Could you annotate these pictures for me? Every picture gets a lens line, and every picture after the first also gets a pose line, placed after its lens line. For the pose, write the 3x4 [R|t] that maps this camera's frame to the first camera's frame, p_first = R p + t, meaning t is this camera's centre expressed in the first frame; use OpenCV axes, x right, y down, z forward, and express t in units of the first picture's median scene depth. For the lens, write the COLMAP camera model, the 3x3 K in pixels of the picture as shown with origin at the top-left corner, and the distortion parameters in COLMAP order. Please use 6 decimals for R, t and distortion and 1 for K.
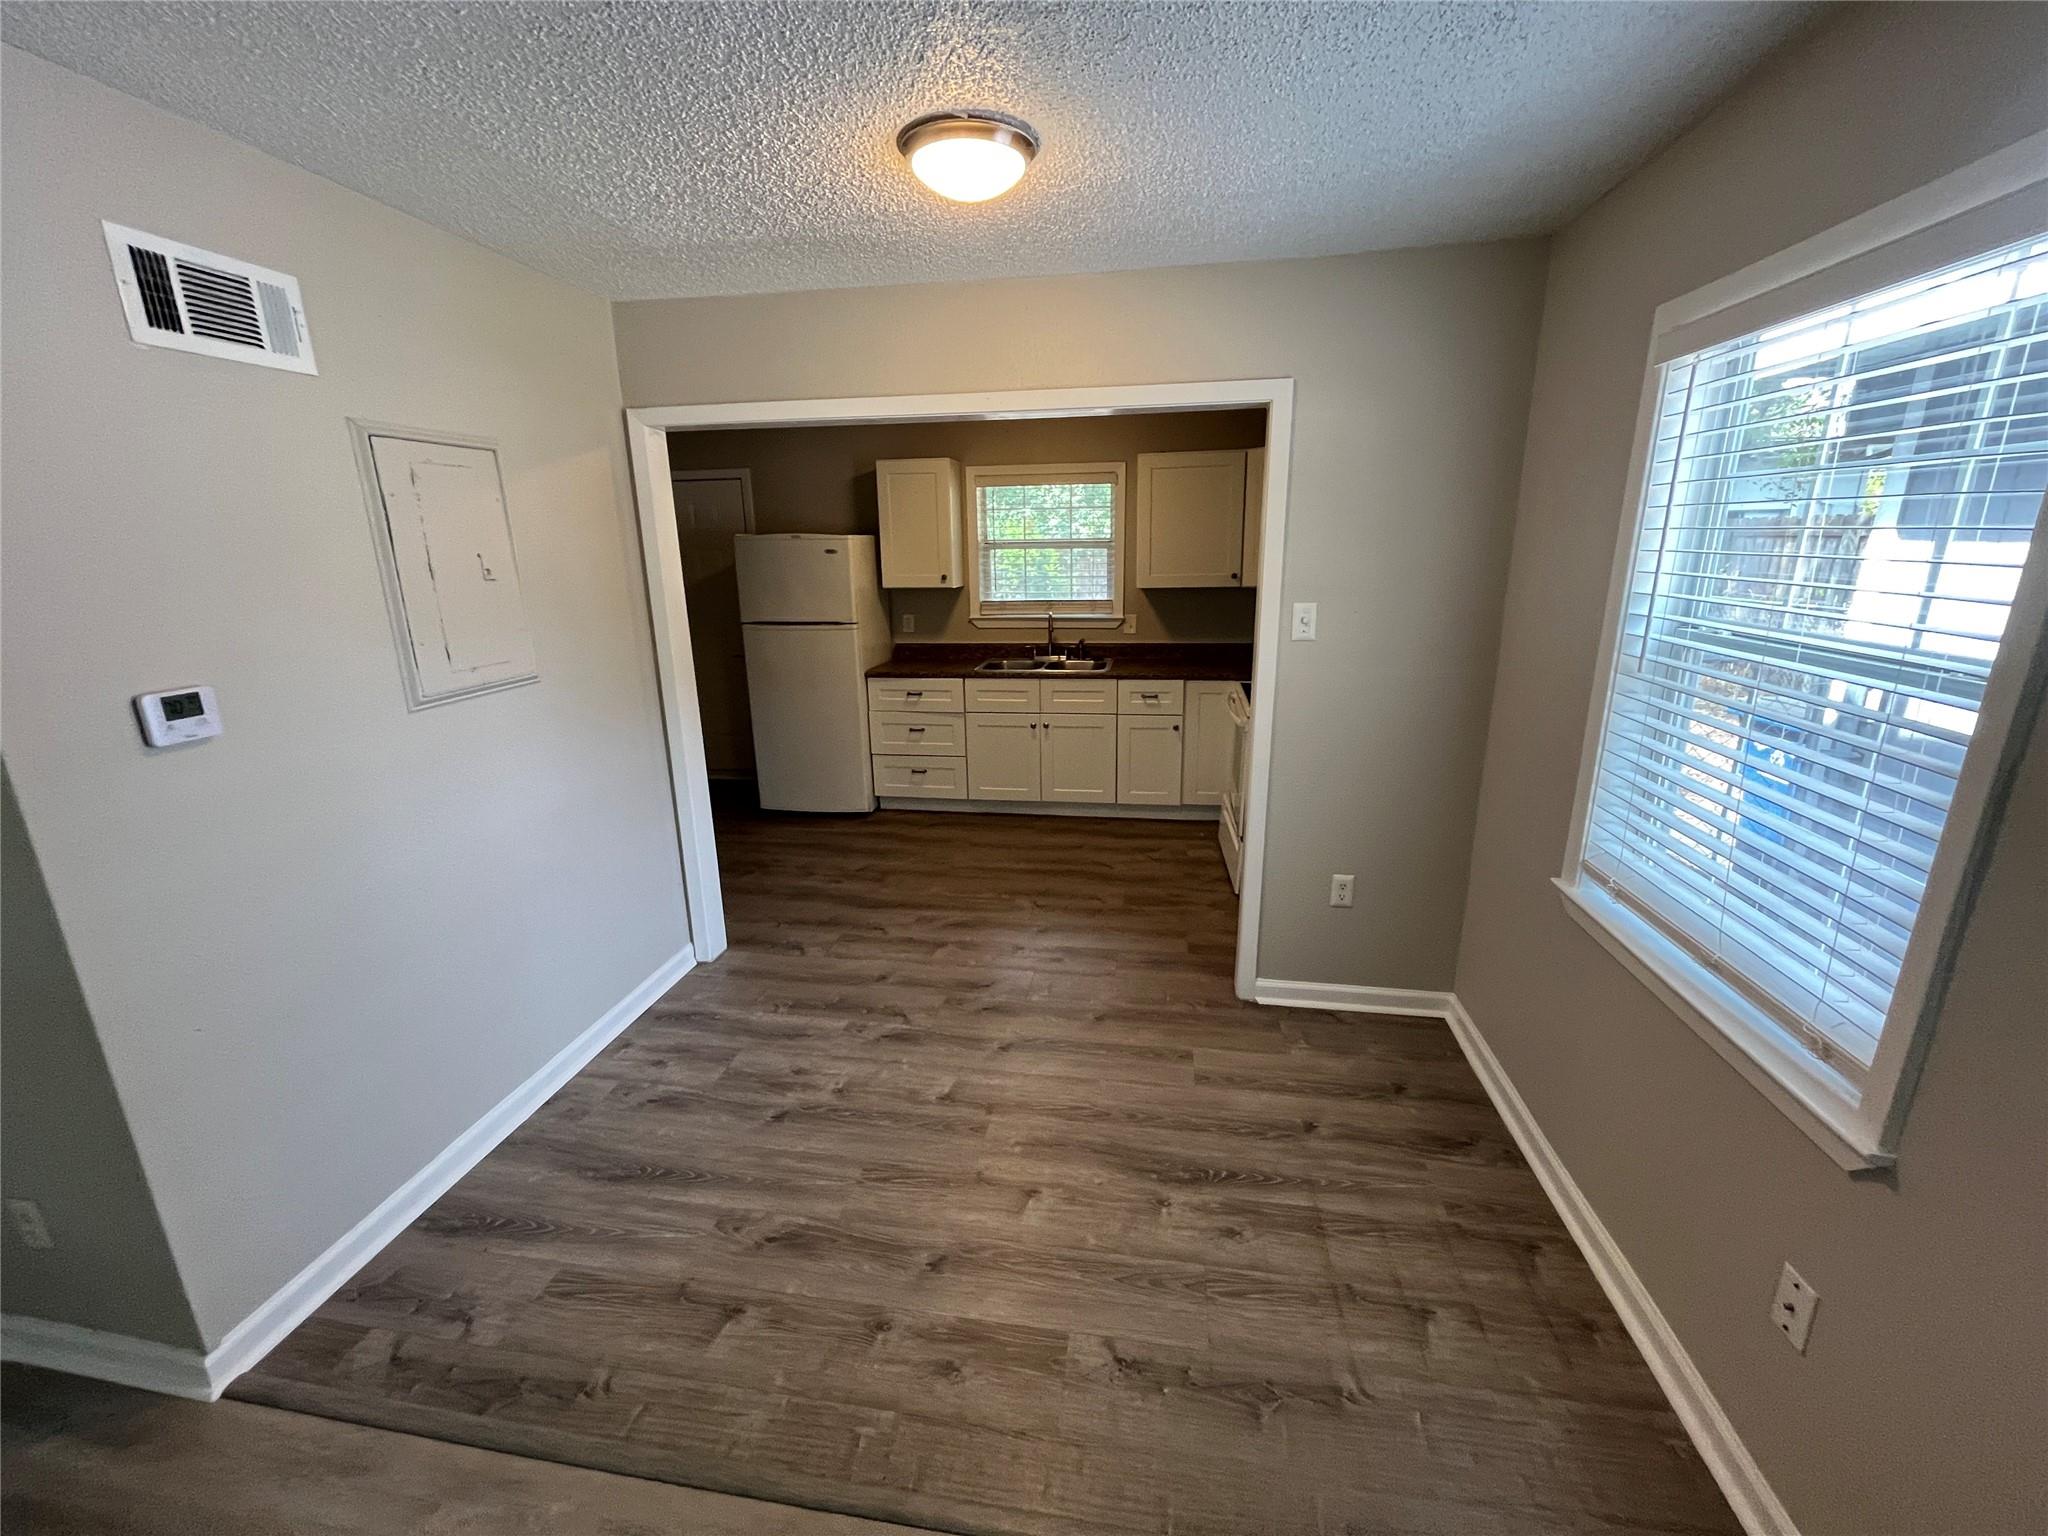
lens RADIAL K [[832.6, 0, 1014.0], [0, 832.6, 762.4], [0, 0, 1]] dist [0.000862, 0.000109]
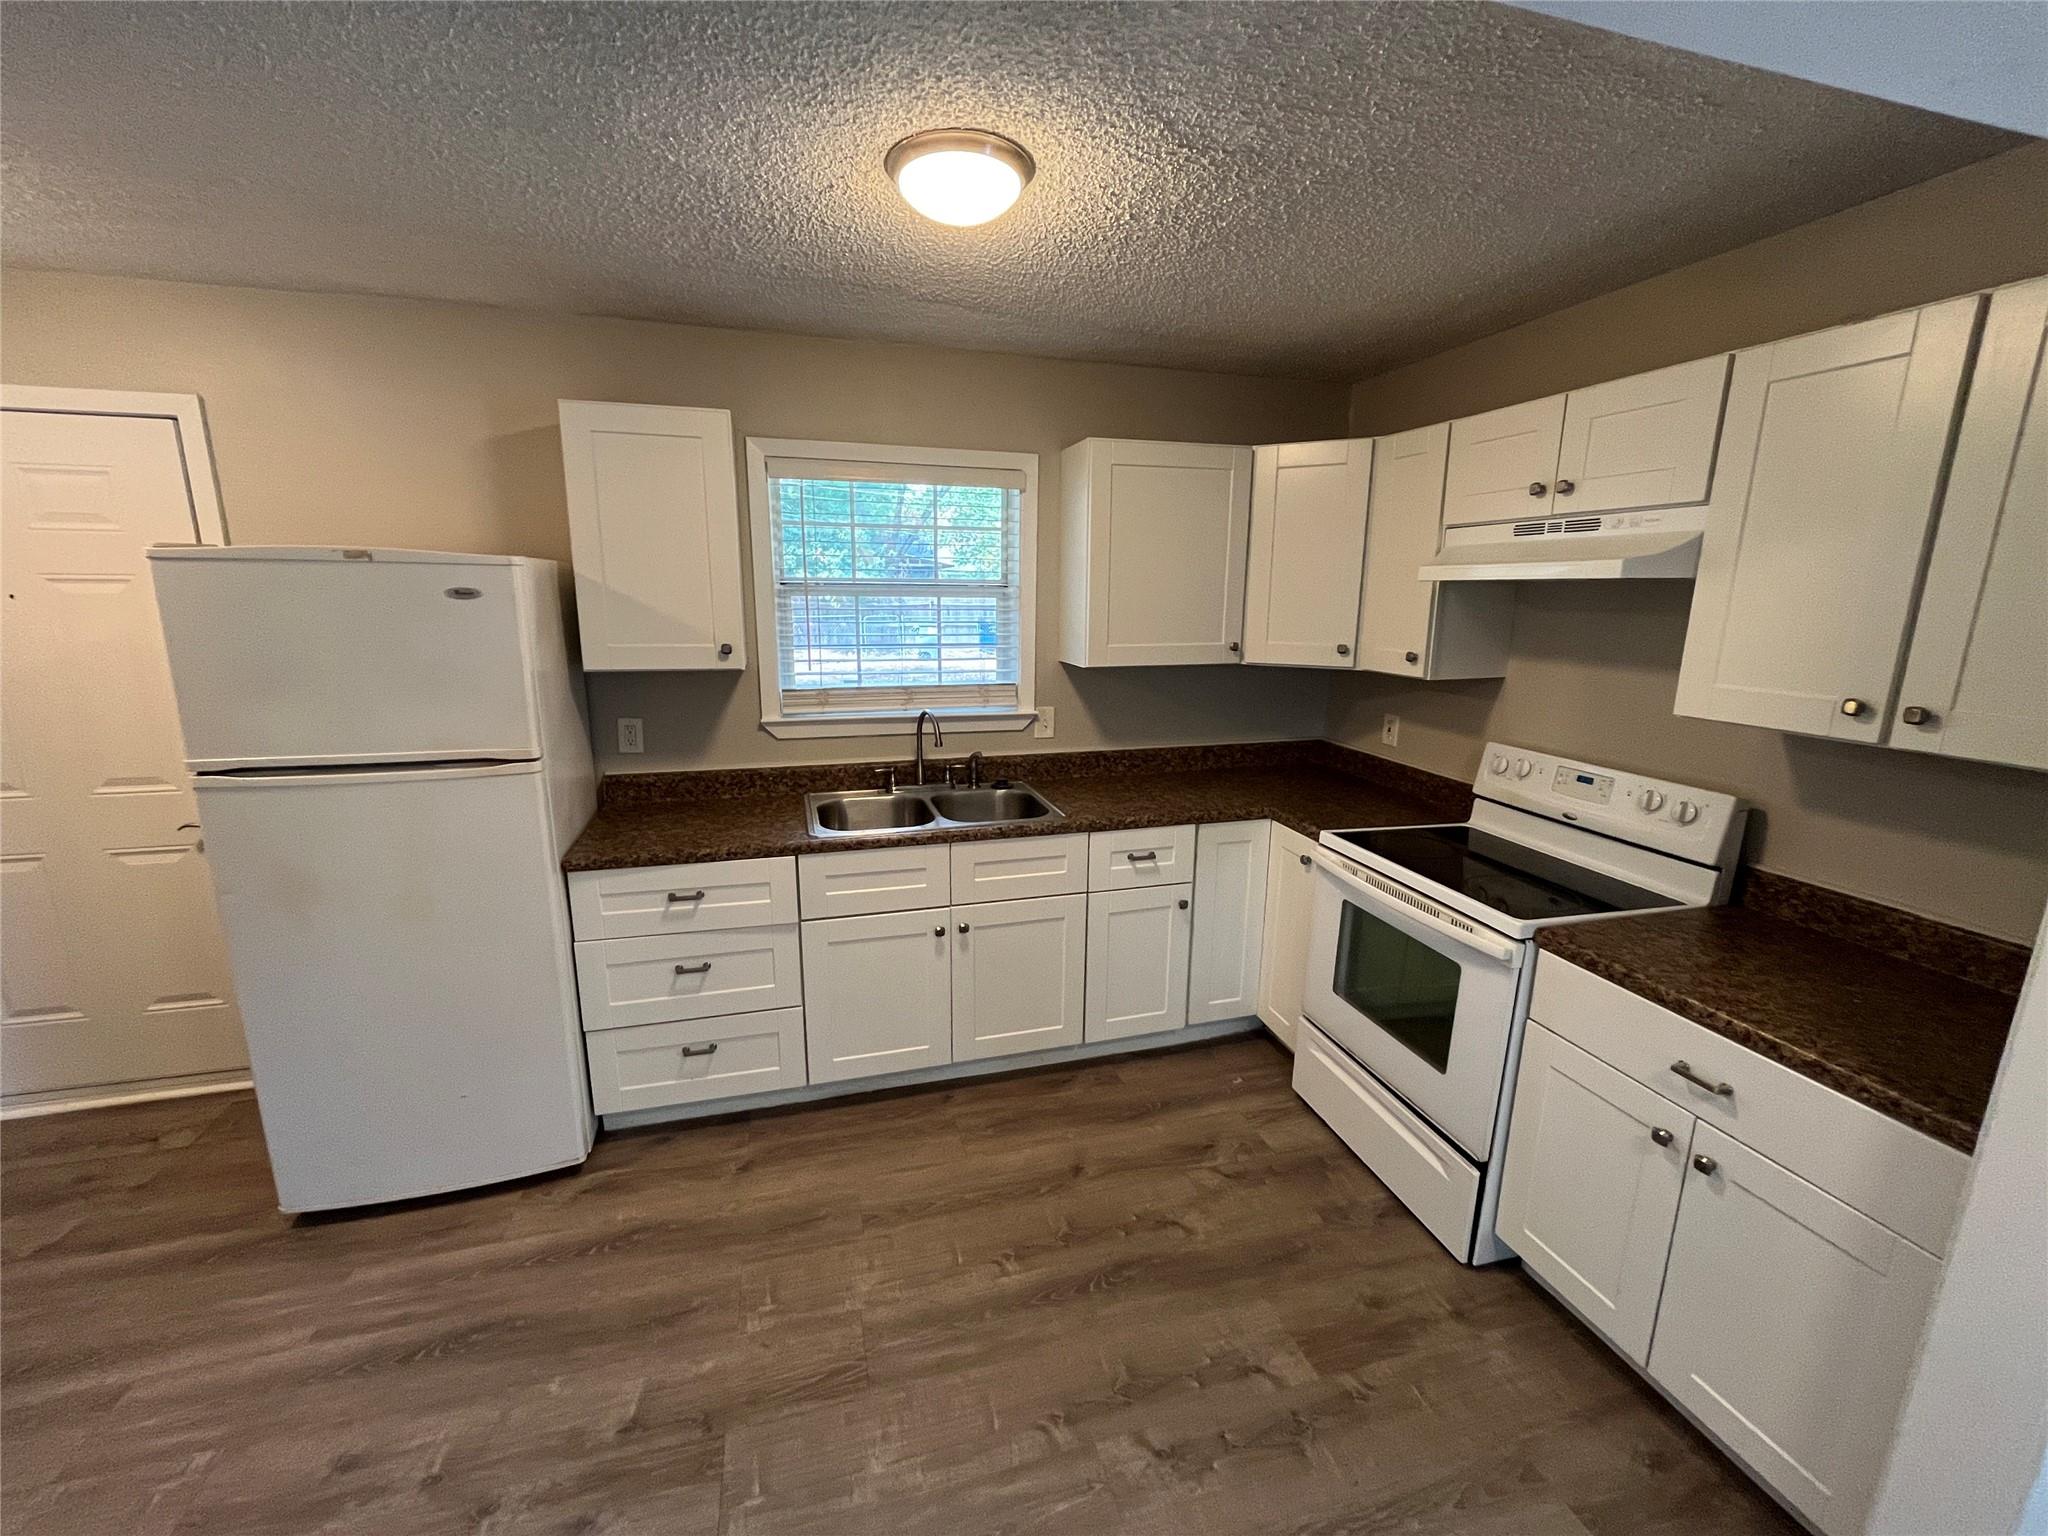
lens RADIAL K [[832.6, 0, 1026.6], [0, 832.6, 766.9], [0, 0, 1]] dist [0.000862, 0.000109]
pose [[0.899218, -0.067956, 0.432192, -0.141372], [0.087193, 0.995882, -0.024825, -0.124065], [-0.428725, 0.060007, 0.901440, 0.478146]]
